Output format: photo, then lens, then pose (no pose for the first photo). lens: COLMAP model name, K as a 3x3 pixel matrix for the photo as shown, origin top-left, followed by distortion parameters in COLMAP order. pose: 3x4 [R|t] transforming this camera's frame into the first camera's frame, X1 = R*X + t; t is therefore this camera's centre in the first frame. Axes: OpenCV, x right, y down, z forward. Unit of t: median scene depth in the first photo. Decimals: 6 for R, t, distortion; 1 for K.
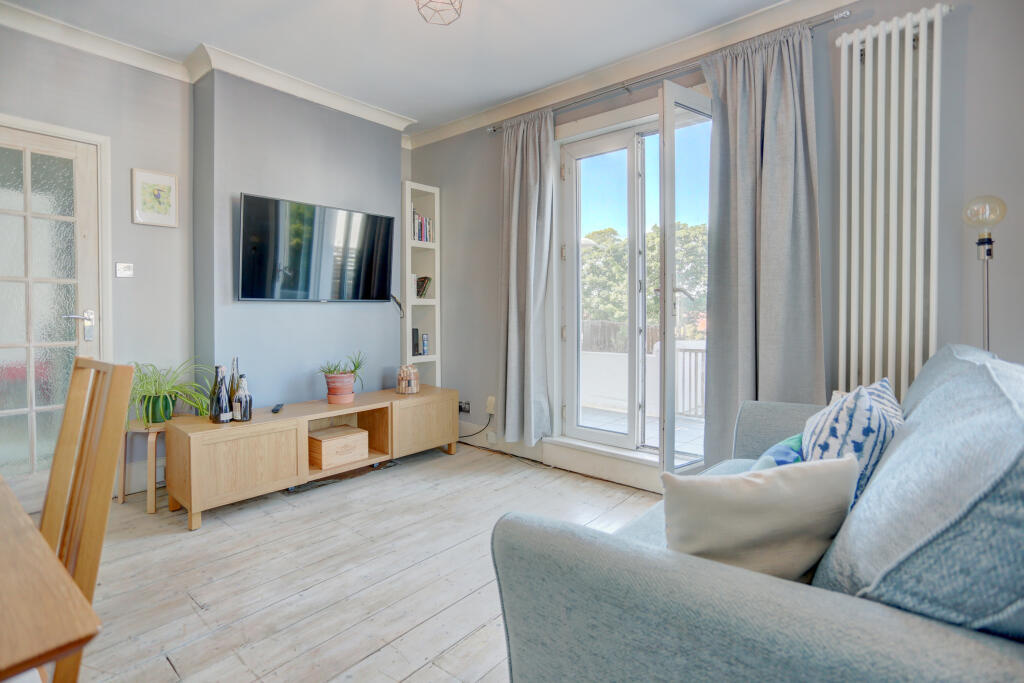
lens RADIAL K [[507.3, 0, 509.6], [0, 507.3, 321.3], [0, 0, 1]] dist [0.002215, 0.000509]
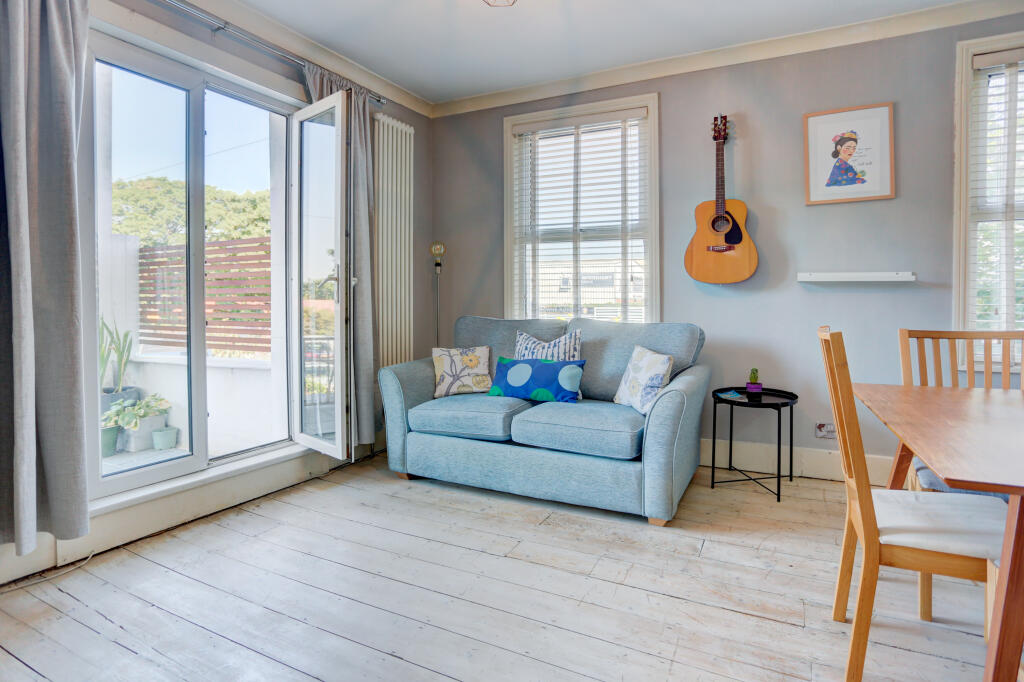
lens RADIAL K [[507.3, 0, 522.6], [0, 507.3, 311.9], [0, 0, 1]] dist [0.002215, 0.000509]
pose [[-0.238404, -0.010072, 0.971114, -0.686153], [0.008016, 0.999892, 0.012339, 0.003628], [-0.971133, 0.010726, -0.238298, 0.752644]]
